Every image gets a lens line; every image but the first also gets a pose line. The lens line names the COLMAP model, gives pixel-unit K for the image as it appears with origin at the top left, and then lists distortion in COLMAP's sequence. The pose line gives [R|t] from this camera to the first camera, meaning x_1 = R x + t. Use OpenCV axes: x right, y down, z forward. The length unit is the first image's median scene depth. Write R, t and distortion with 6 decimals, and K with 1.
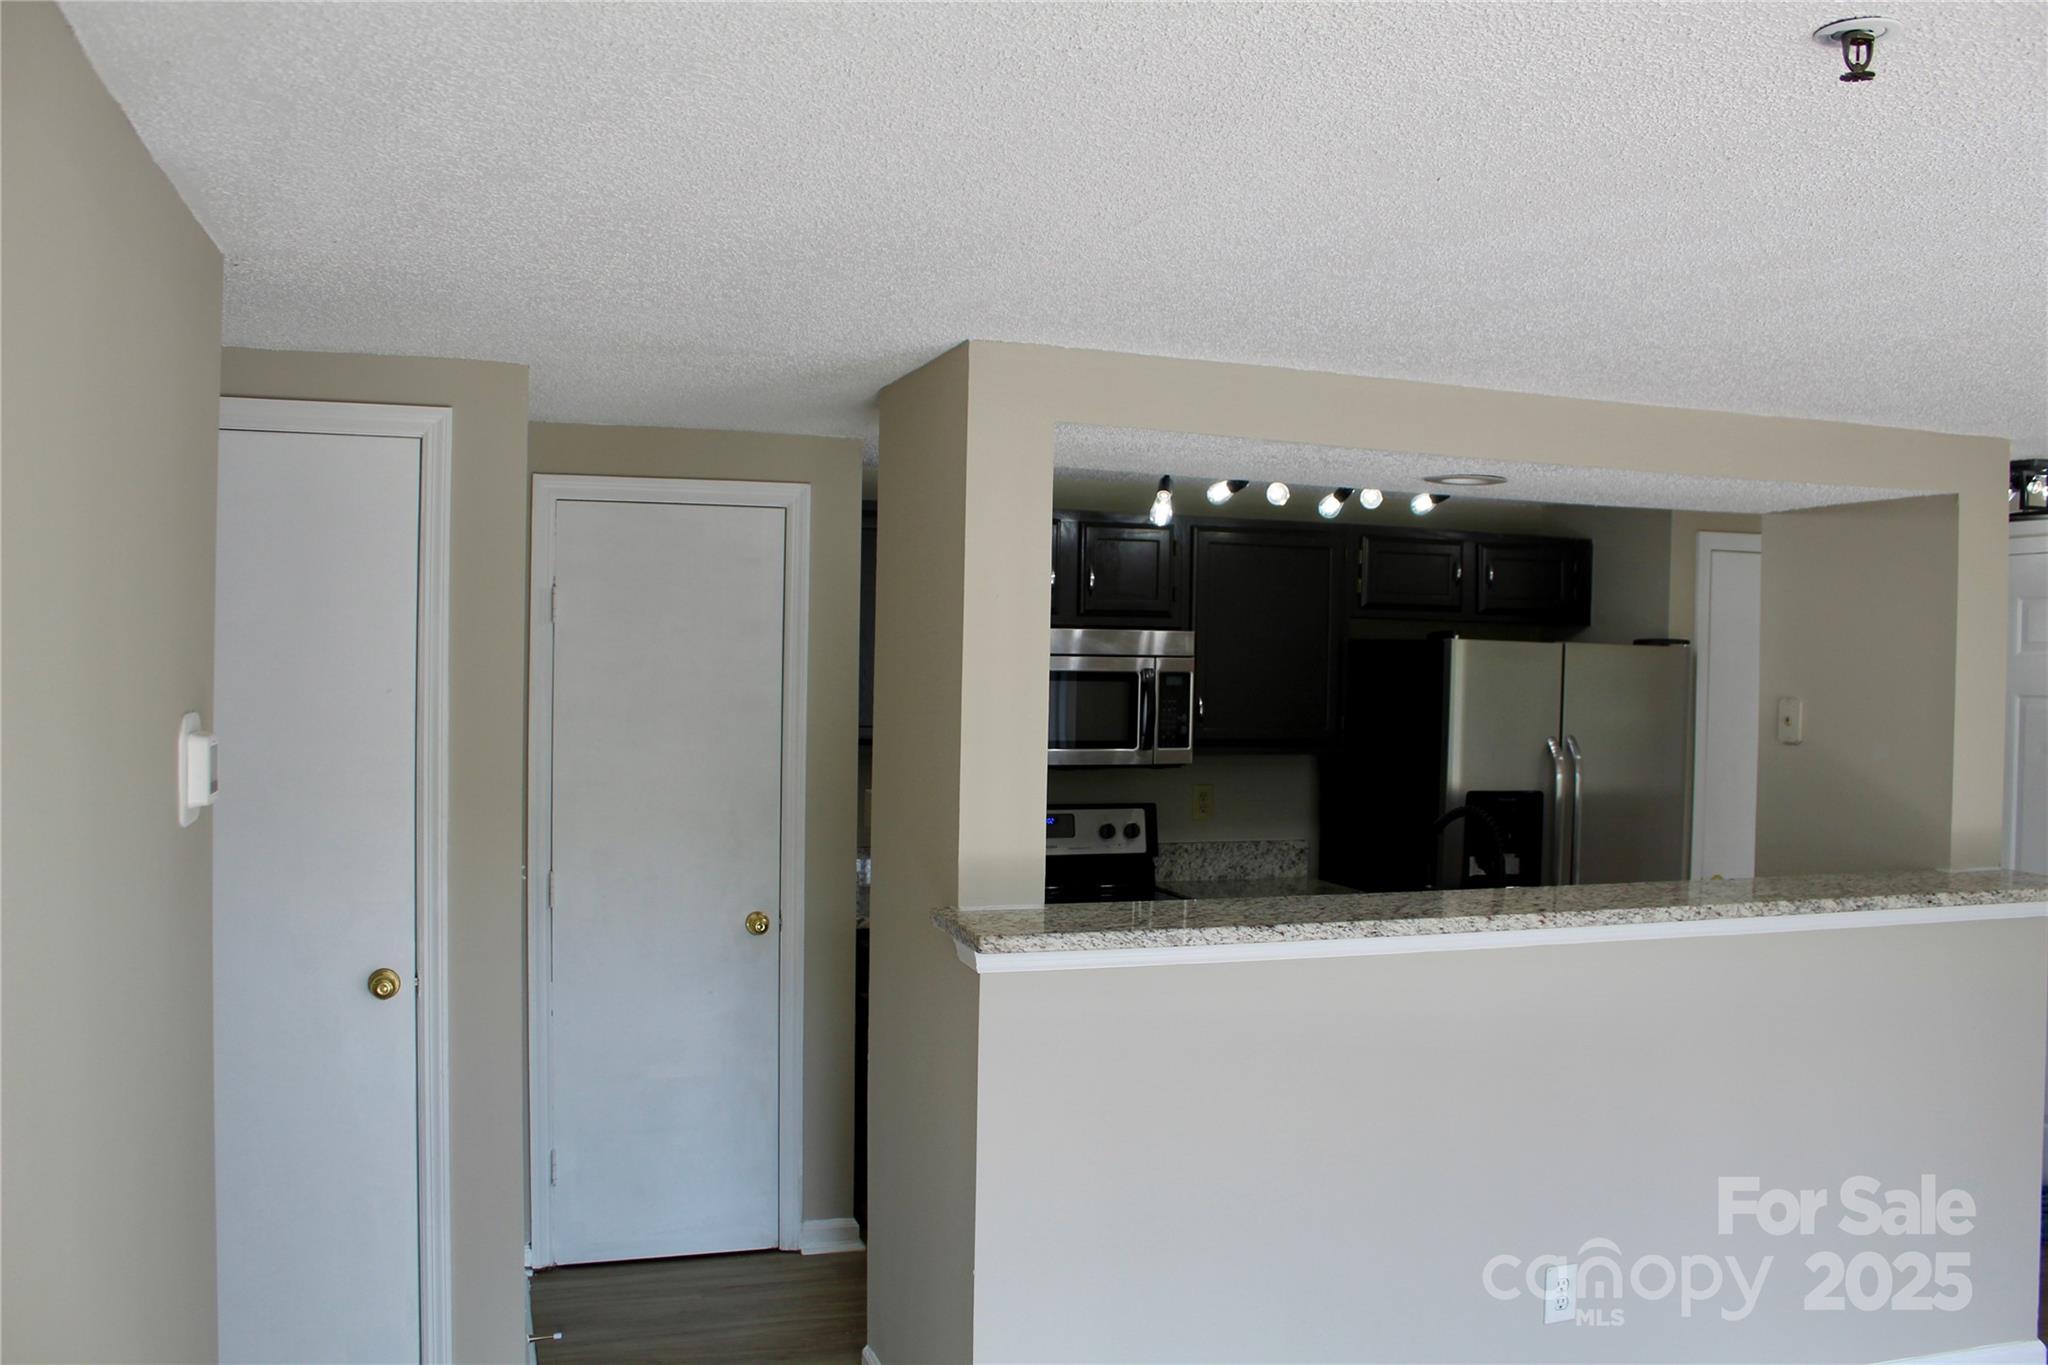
lens RADIAL K [[1724.2, 0, 1025.6], [0, 1724.2, 677.3], [0, 0, 1]] dist [-0.148697, 0.133936]
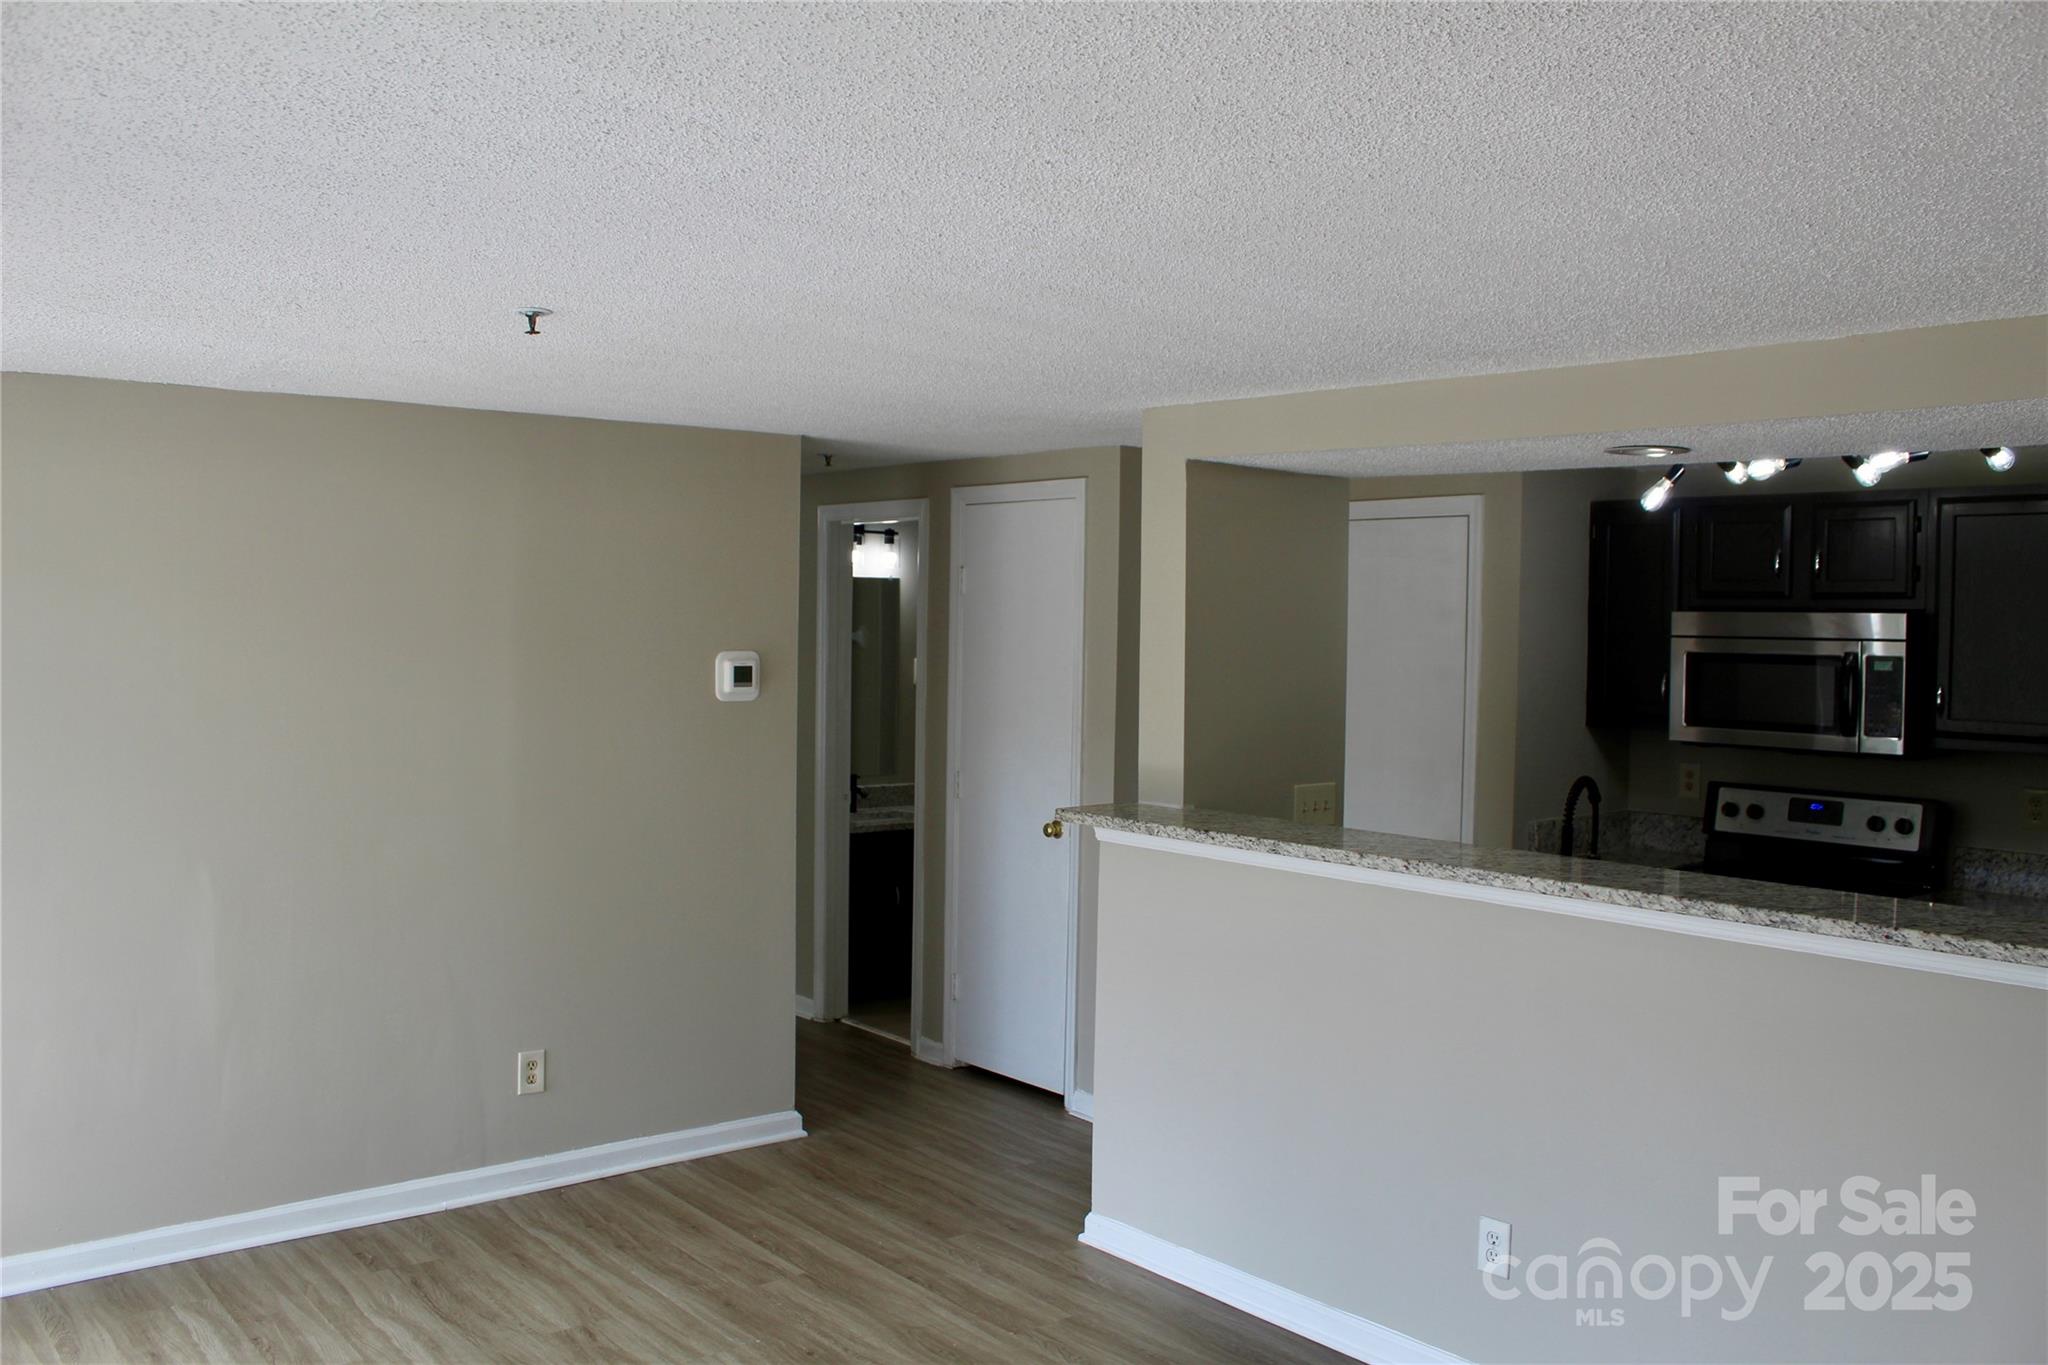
lens RADIAL K [[1724.2, 0, 1035.5], [0, 1724.2, 680.3], [0, 0, 1]] dist [-0.148697, 0.133936]
pose [[0.372802, 0.022766, -0.927632, 0.881540], [-0.024871, 0.999585, 0.014537, 0.009238], [0.927578, 0.017651, 0.373213, 0.258746]]
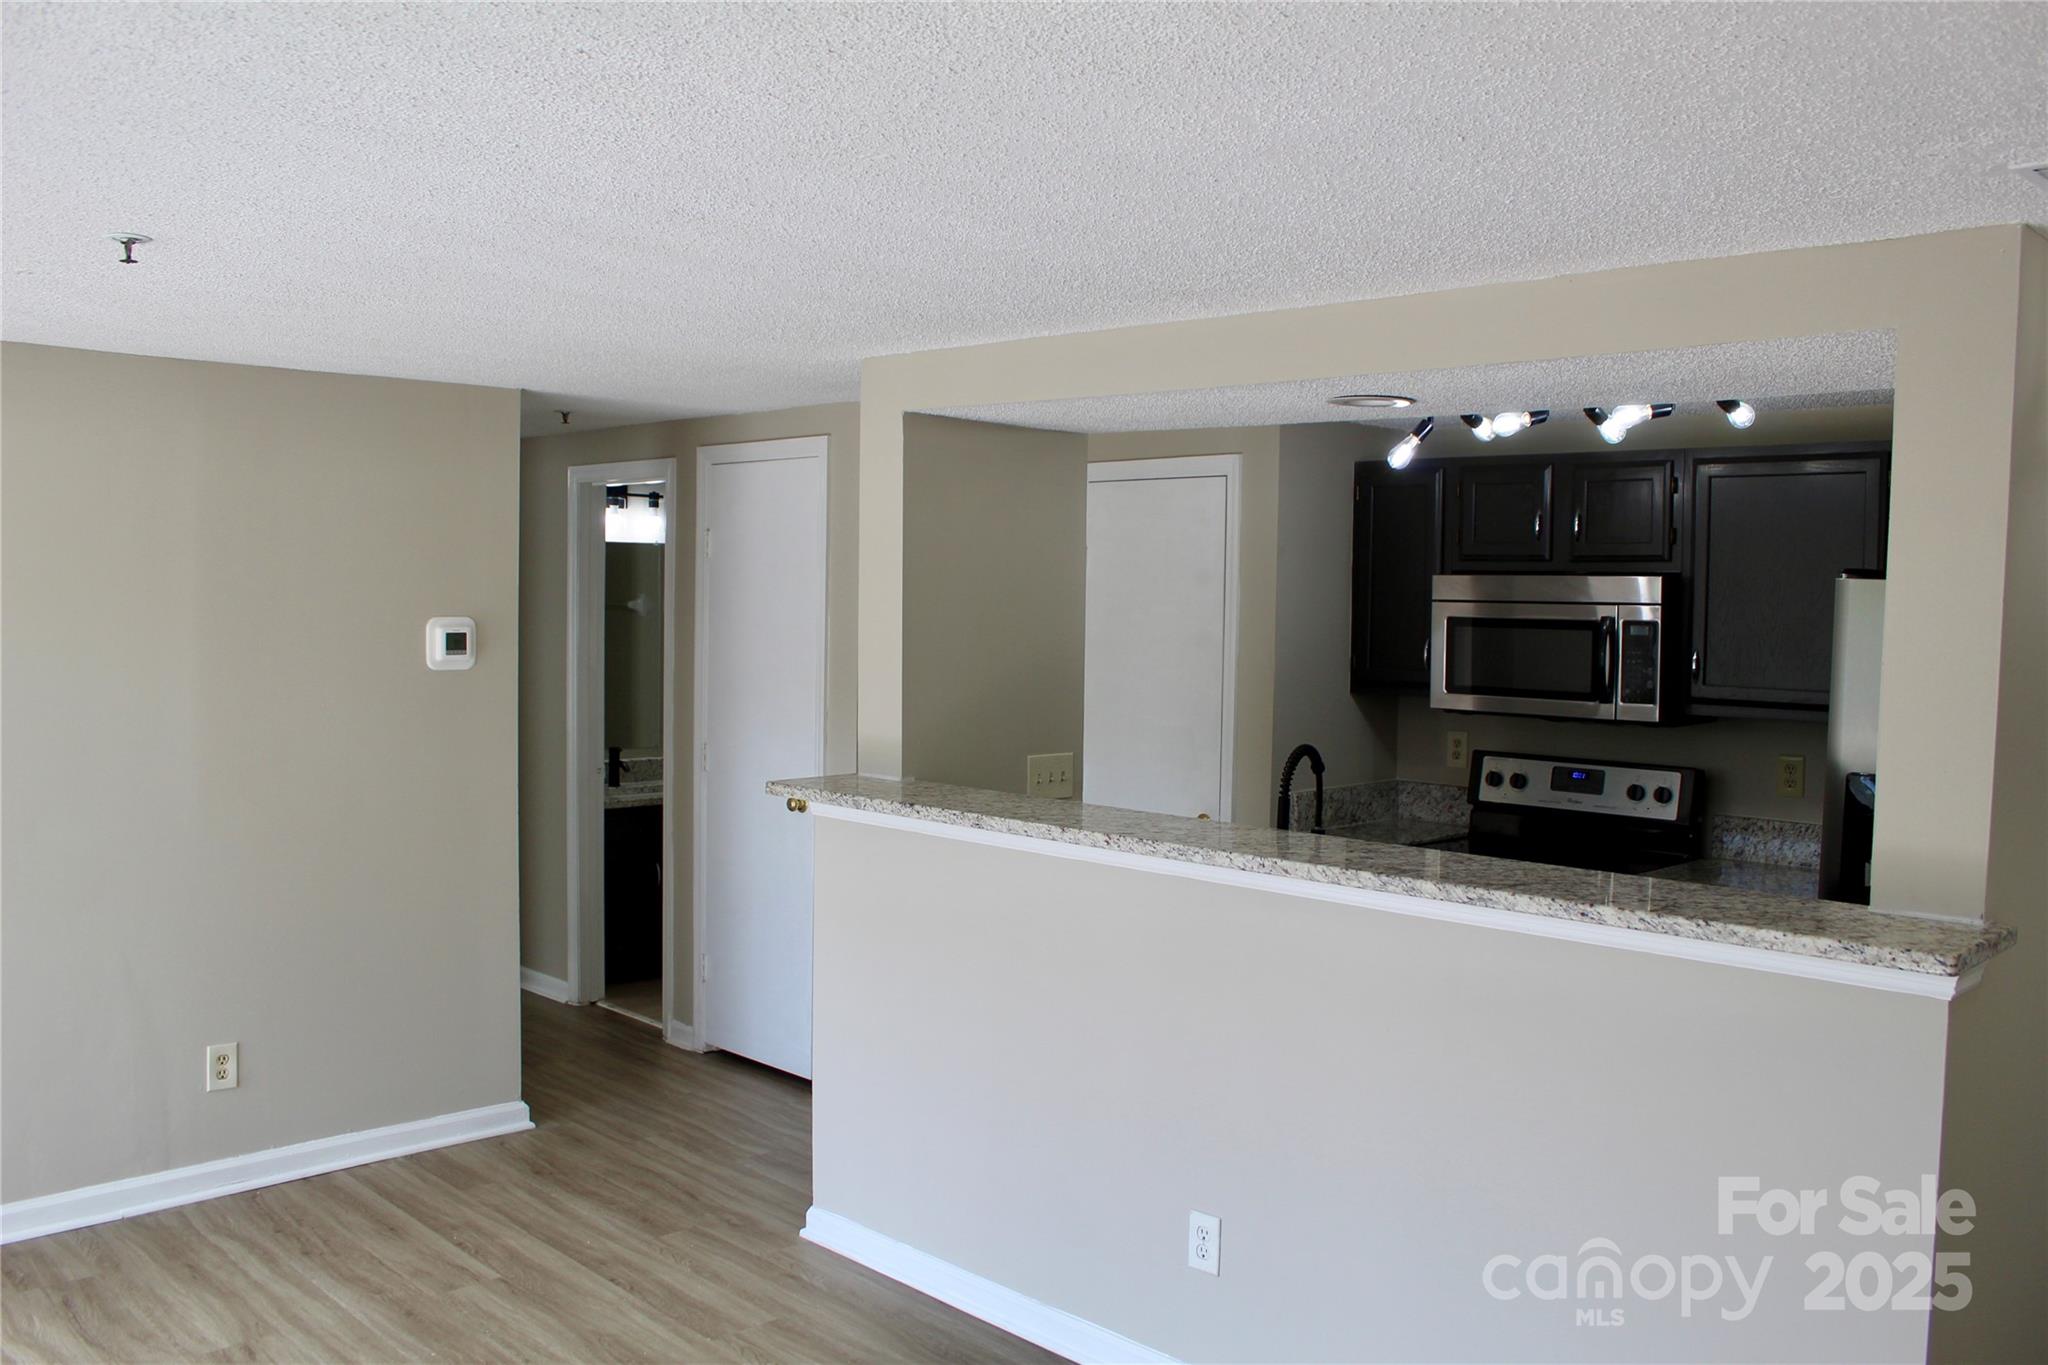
lens RADIAL K [[1724.2, 0, 1027.7], [0, 1724.2, 678.2], [0, 0, 1]] dist [-0.148697, 0.133936]
pose [[0.447118, 0.035025, -0.893789, 0.864424], [-0.023879, 0.999344, 0.027216, 0.012161], [0.894156, 0.009174, 0.447661, 0.347746]]
